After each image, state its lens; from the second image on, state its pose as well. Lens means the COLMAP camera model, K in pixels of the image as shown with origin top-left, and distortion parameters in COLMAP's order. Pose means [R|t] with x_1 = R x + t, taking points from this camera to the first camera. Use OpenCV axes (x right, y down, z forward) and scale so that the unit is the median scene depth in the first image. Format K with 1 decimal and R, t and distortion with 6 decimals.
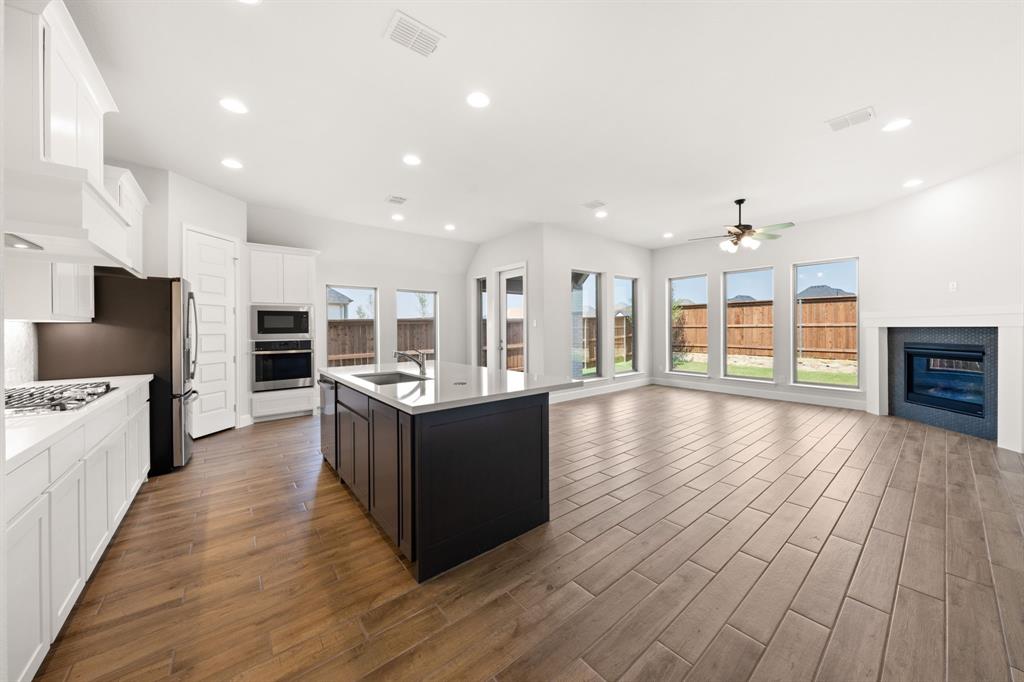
lens RADIAL K [[350.3, 0, 527.4], [0, 350.3, 331.2], [0, 0, 1]] dist [-0.004075, 0.000035]
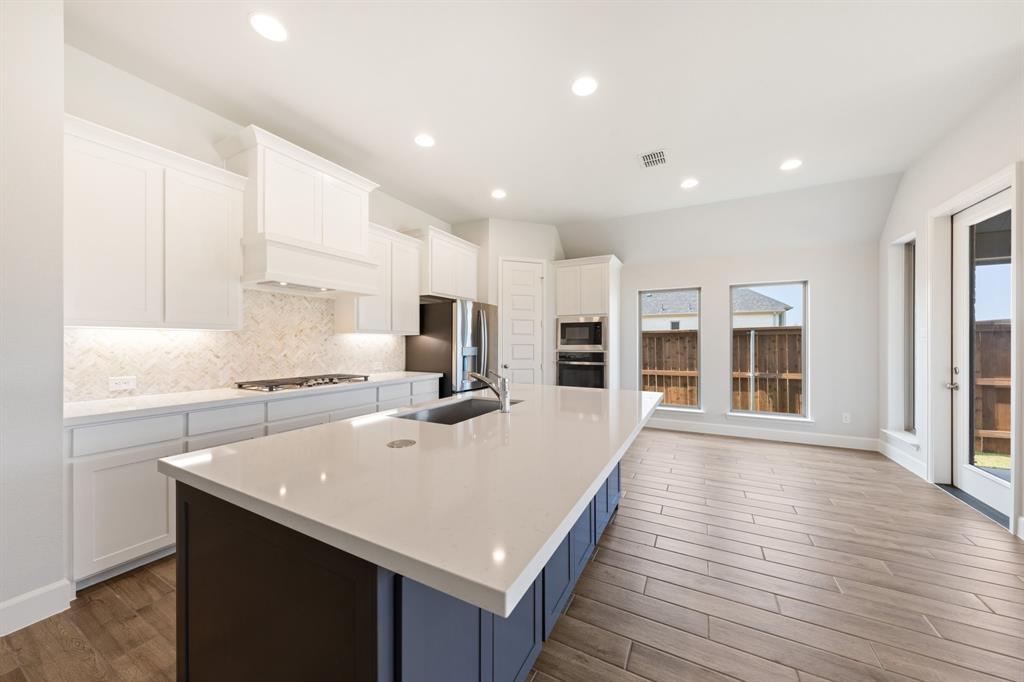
lens RADIAL K [[353.9, 0, 521.6], [0, 353.9, 341.0], [0, 0, 1]] dist [-0.002592, 0.000099]
pose [[0.391291, 0.005652, -0.920250, 0.145591], [-0.012416, 0.999923, 0.000863, -0.002942], [0.920183, 0.011088, 0.391331, 0.381892]]
